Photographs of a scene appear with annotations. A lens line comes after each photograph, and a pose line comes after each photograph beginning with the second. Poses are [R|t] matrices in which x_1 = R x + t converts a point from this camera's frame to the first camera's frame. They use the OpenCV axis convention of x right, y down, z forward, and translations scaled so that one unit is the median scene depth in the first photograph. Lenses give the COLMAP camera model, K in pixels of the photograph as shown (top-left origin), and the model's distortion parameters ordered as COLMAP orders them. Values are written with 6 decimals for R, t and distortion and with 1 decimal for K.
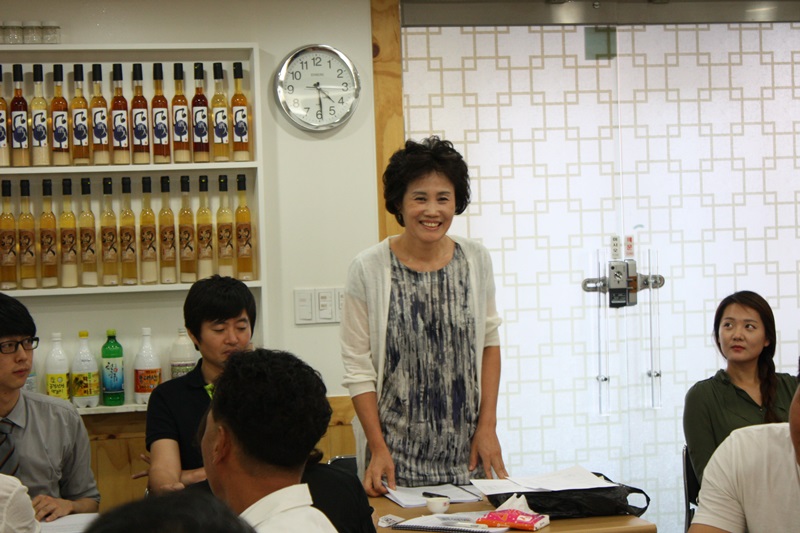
lens RADIAL K [[2020.8, 0, 401.8], [0, 2020.8, 270.0], [0, 0, 1]] dist [0.140313, 0.000000]
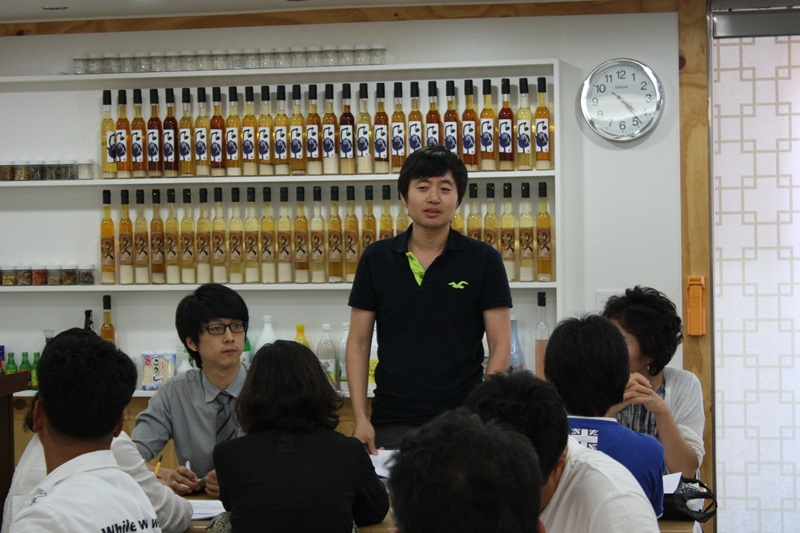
lens RADIAL K [[1906.6, 0, 402.8], [0, 1906.6, 263.4], [0, 0, 1]] dist [0.172357, 0.000000]
pose [[0.897679, 0.027494, -0.439792, 0.307543], [-0.026563, 0.999613, 0.008274, -0.011134], [0.439850, 0.004255, 0.898061, 0.064874]]
